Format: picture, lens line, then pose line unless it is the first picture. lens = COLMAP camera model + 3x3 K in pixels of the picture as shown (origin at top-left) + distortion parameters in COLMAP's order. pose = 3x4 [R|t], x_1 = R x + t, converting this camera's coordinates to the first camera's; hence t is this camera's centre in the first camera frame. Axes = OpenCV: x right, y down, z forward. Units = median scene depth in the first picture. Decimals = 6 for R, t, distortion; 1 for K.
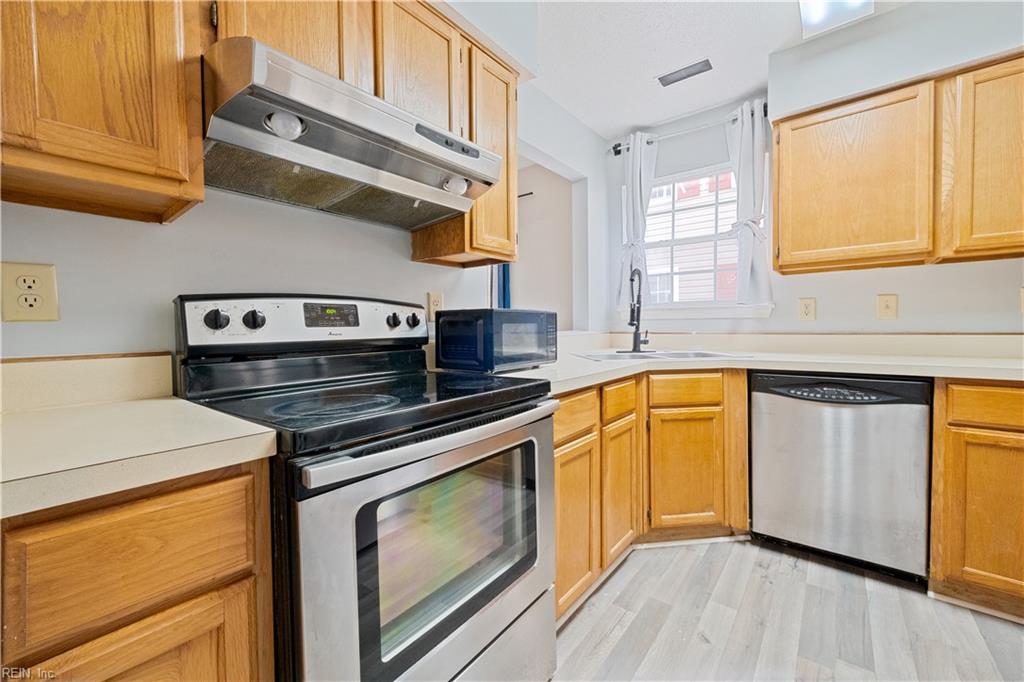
lens RADIAL K [[404.6, 0, 512.0], [0, 404.6, 341.0], [0, 0, 1]] dist [-0.019053, 0.006564]
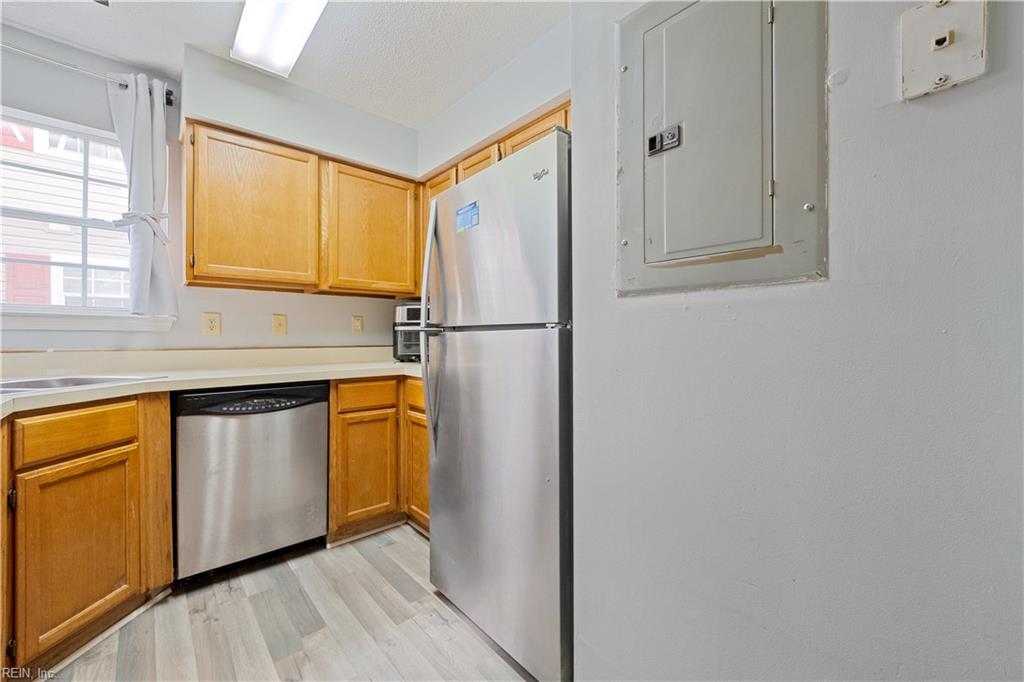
lens RADIAL K [[415.7, 0, 512.0], [0, 415.7, 341.0], [0, 0, 1]] dist [-0.000078, 0.000003]
pose [[0.164911, 0.002291, 0.986306, -0.168561], [0.035306, 0.999343, -0.008224, -0.004632], [-0.985676, 0.036179, 0.164722, 0.135189]]
